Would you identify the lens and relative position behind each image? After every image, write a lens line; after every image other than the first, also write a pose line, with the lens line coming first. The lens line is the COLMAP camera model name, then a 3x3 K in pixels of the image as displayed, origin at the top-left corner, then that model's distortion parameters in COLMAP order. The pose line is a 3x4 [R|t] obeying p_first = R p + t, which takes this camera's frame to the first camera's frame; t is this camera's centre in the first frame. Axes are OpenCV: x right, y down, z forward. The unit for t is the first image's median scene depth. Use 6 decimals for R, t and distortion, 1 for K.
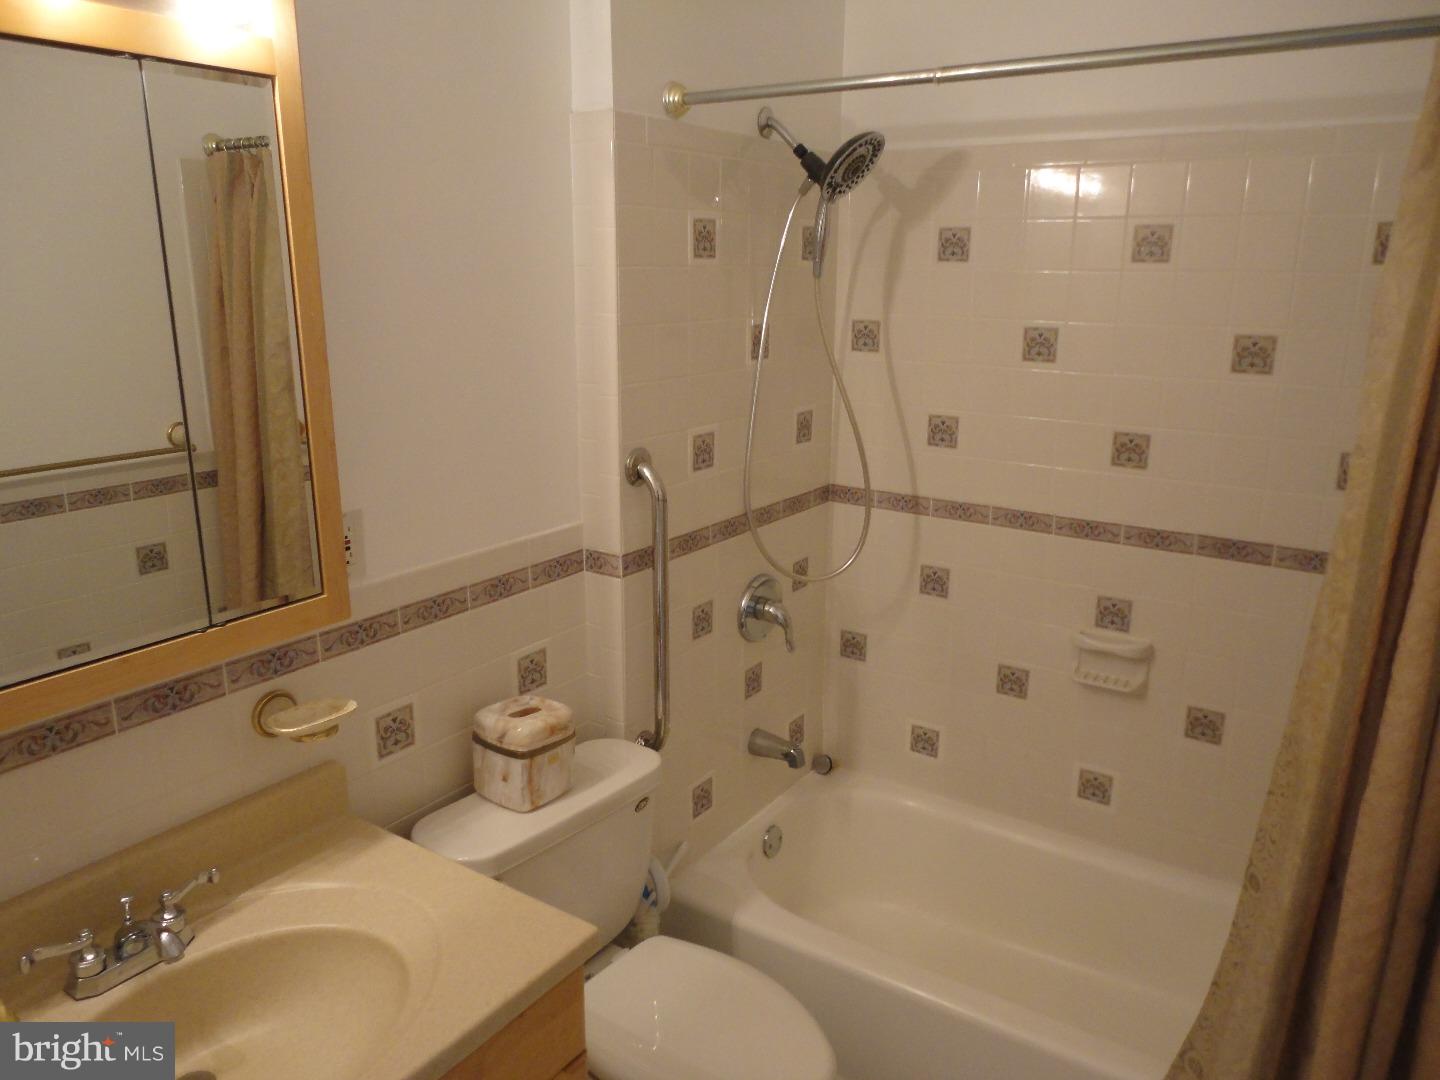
lens RADIAL K [[1052.3, 0, 720.0], [0, 1052.3, 540.0], [0, 0, 1]] dist [0.001646, 0.000536]
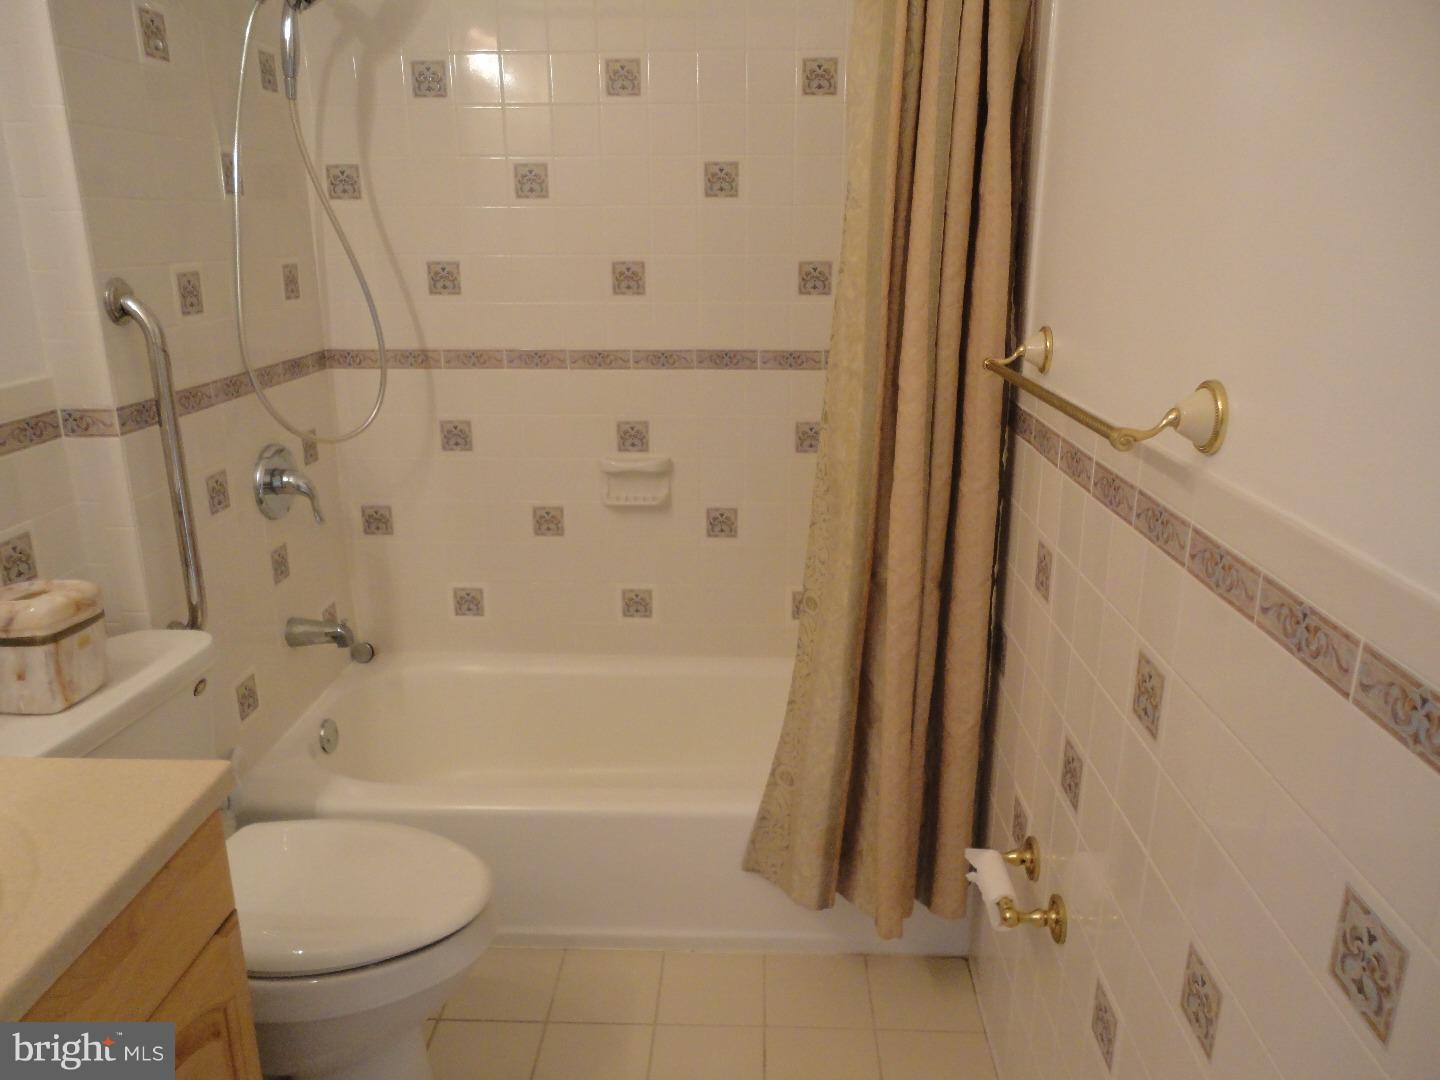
lens RADIAL K [[1052.3, 0, 720.0], [0, 1052.3, 540.0], [0, 0, 1]] dist [0.001646, 0.000536]
pose [[0.848651, -0.156744, 0.505196, -0.109964], [0.139985, 0.987586, 0.071259, 0.110219], [-0.510094, 0.010245, 0.860058, 0.031405]]
